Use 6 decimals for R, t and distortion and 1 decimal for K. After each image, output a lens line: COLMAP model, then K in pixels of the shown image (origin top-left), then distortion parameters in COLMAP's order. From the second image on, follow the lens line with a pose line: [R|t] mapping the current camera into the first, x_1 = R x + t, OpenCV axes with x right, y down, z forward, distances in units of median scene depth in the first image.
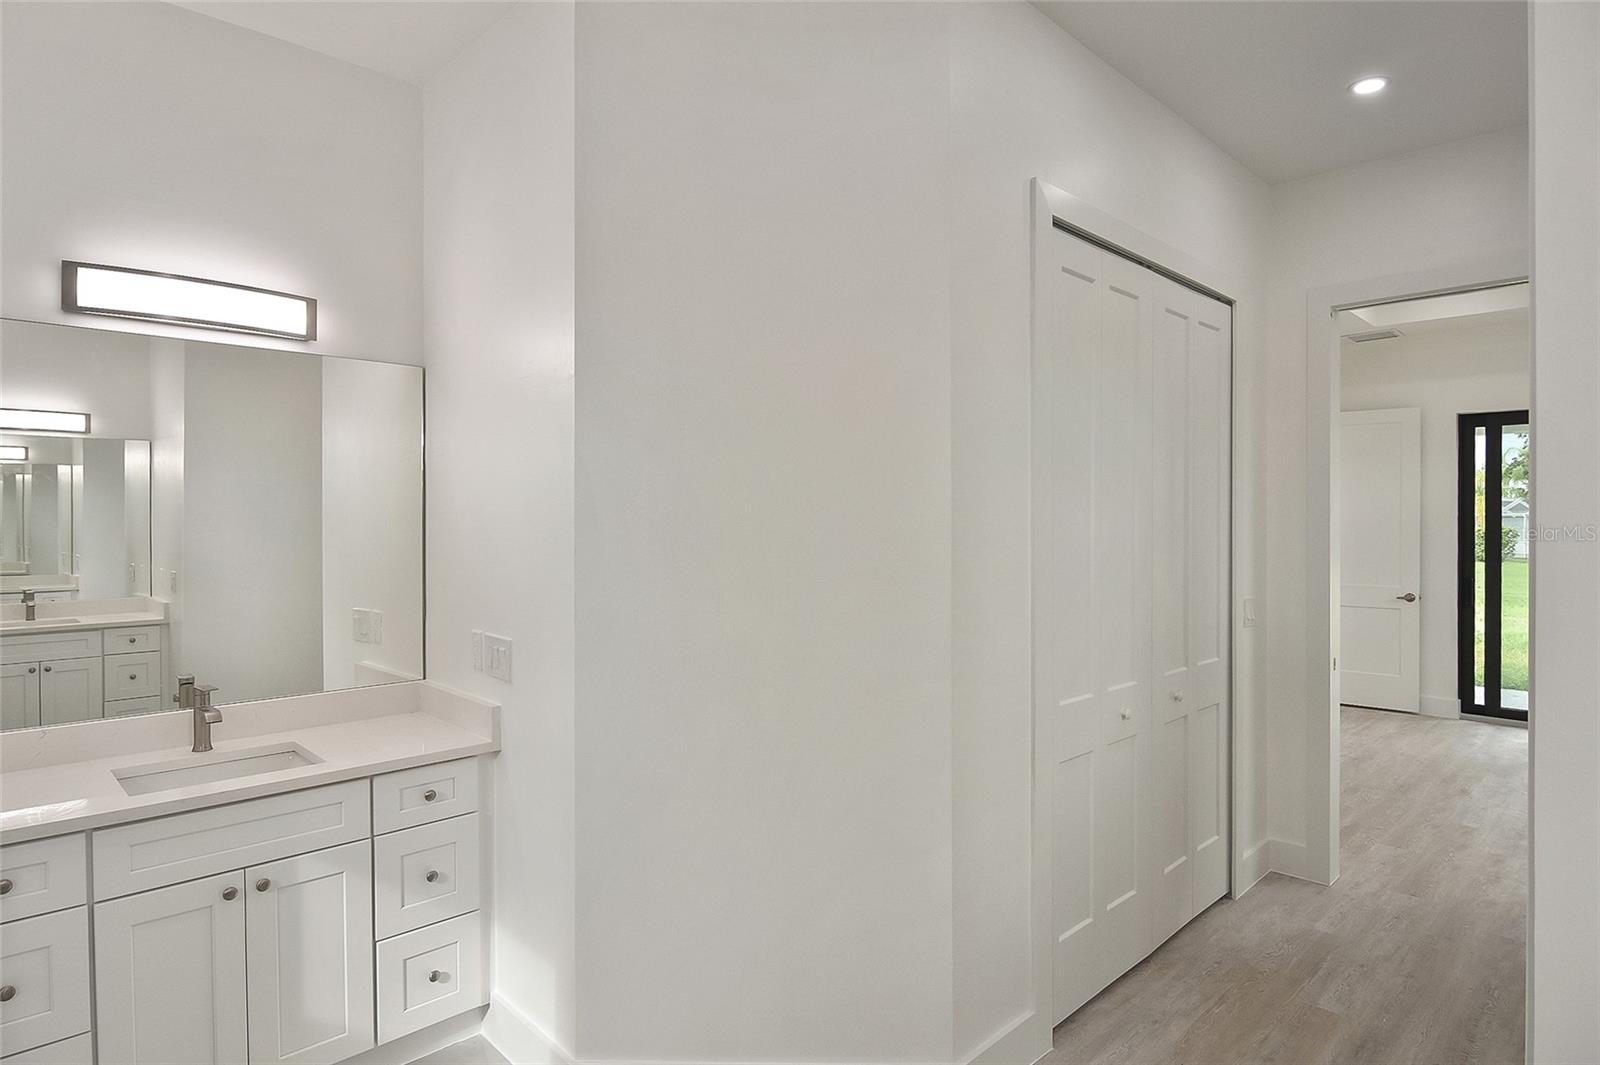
lens RADIAL K [[873.2, 0, 793.9], [0, 873.2, 523.8], [0, 0, 1]] dist [-0.004311, -0.011533]
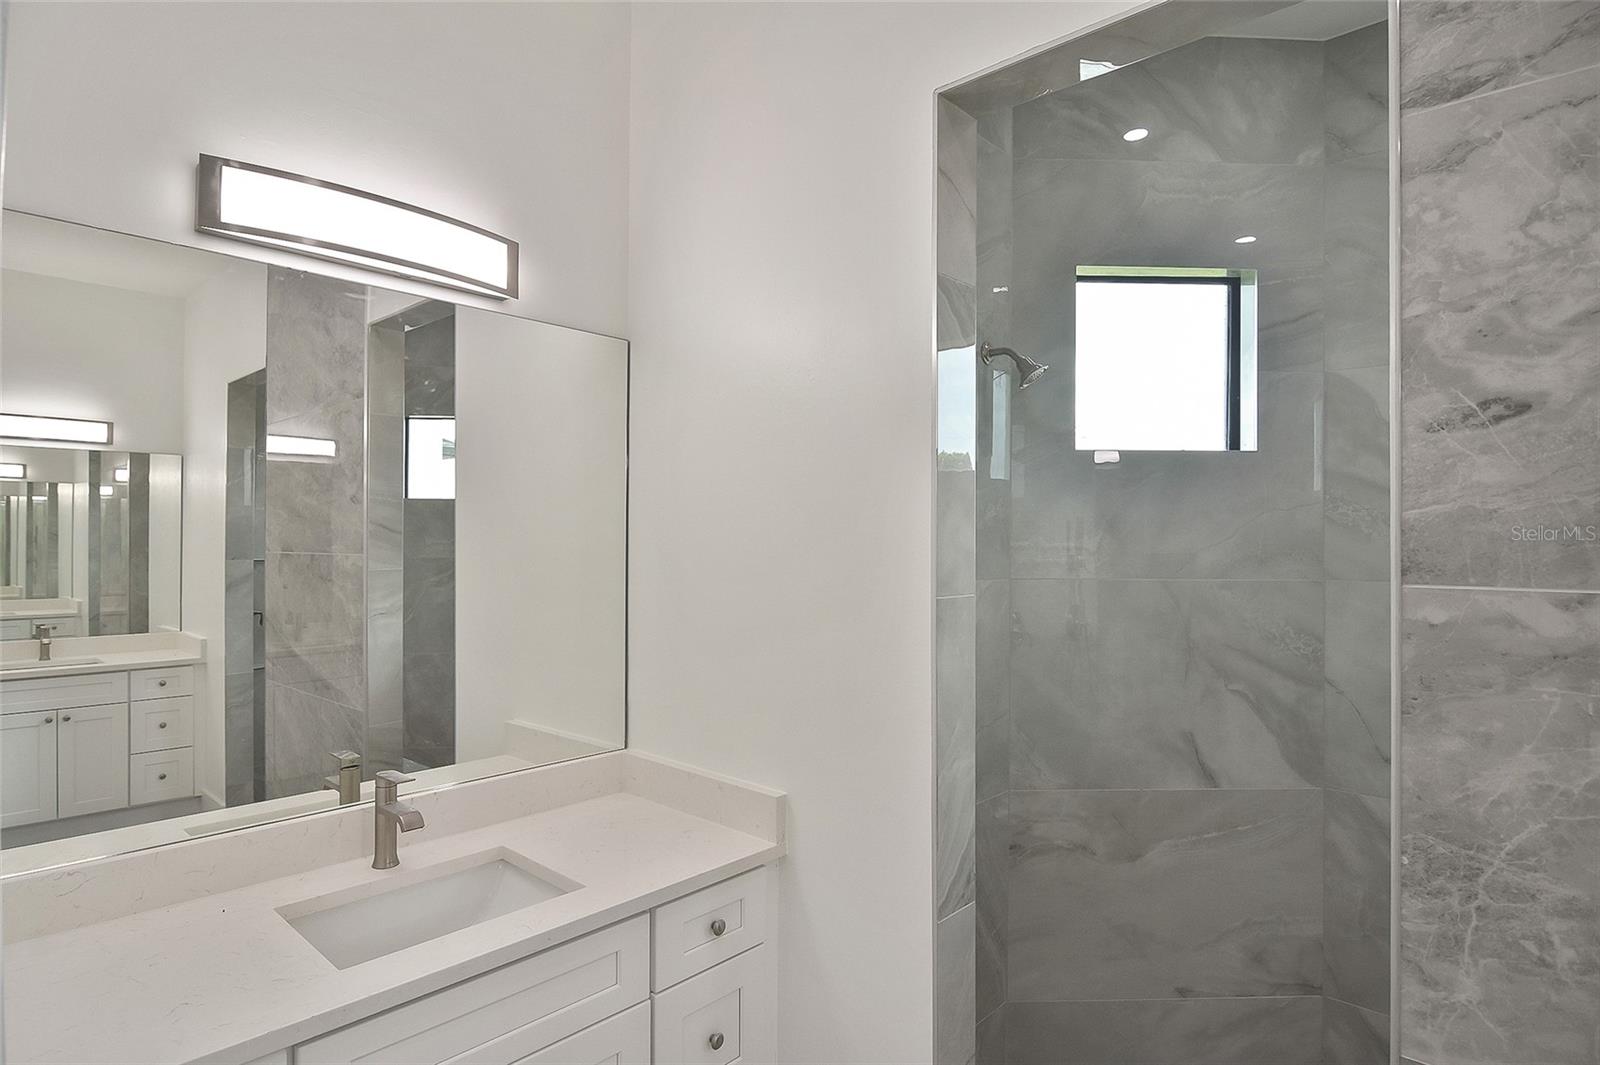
lens RADIAL K [[873.2, 0, 805.1], [0, 873.2, 542.1], [0, 0, 1]] dist [-0.004311, -0.011533]
pose [[0.999609, 0.003909, 0.027678, -0.162254], [-0.003526, 0.999898, -0.013864, 0.004027], [-0.027729, 0.013761, 0.999521, 0.128312]]
